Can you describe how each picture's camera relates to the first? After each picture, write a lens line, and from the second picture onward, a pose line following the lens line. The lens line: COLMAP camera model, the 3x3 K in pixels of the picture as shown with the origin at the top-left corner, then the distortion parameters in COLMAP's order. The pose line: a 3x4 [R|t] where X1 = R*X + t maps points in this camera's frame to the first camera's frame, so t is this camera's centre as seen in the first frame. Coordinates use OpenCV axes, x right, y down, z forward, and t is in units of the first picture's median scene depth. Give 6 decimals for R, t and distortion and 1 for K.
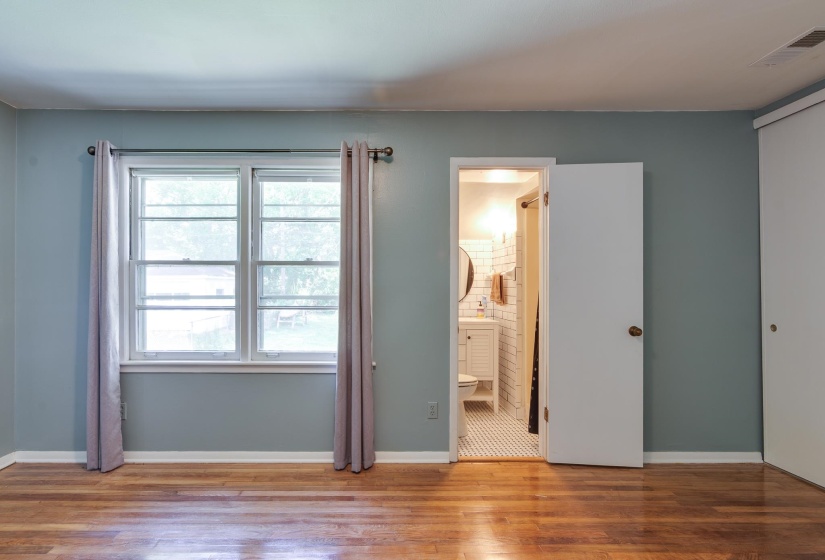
lens RADIAL K [[451.7, 0, 412.5], [0, 451.7, 280.0], [0, 0, 1]] dist [0.000830, 0.000112]
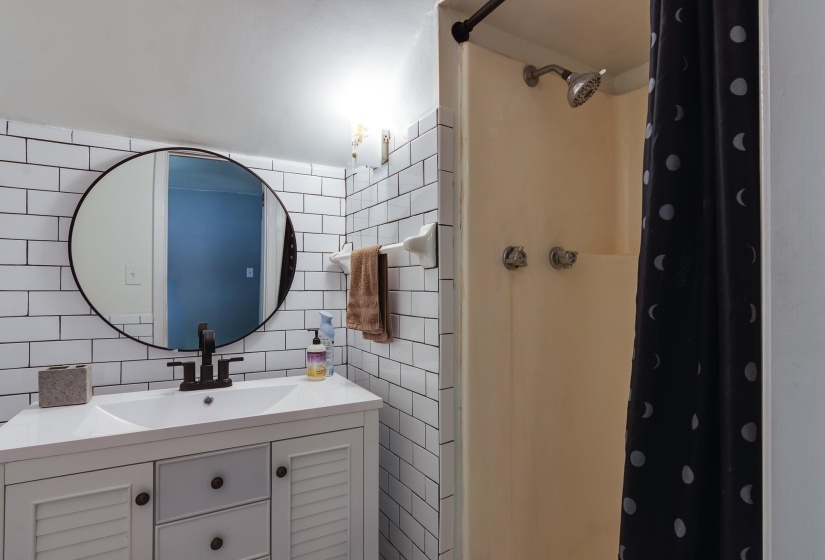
lens RADIAL K [[417.9, 0, 409.2], [0, 417.9, 286.2], [0, 0, 1]] dist [-0.001074, 0.000000]
pose [[0.918912, -0.004174, 0.394441, 0.092909], [-0.000480, 0.999931, 0.011698, 0.009781], [-0.394463, -0.010939, 0.918847, 0.706103]]
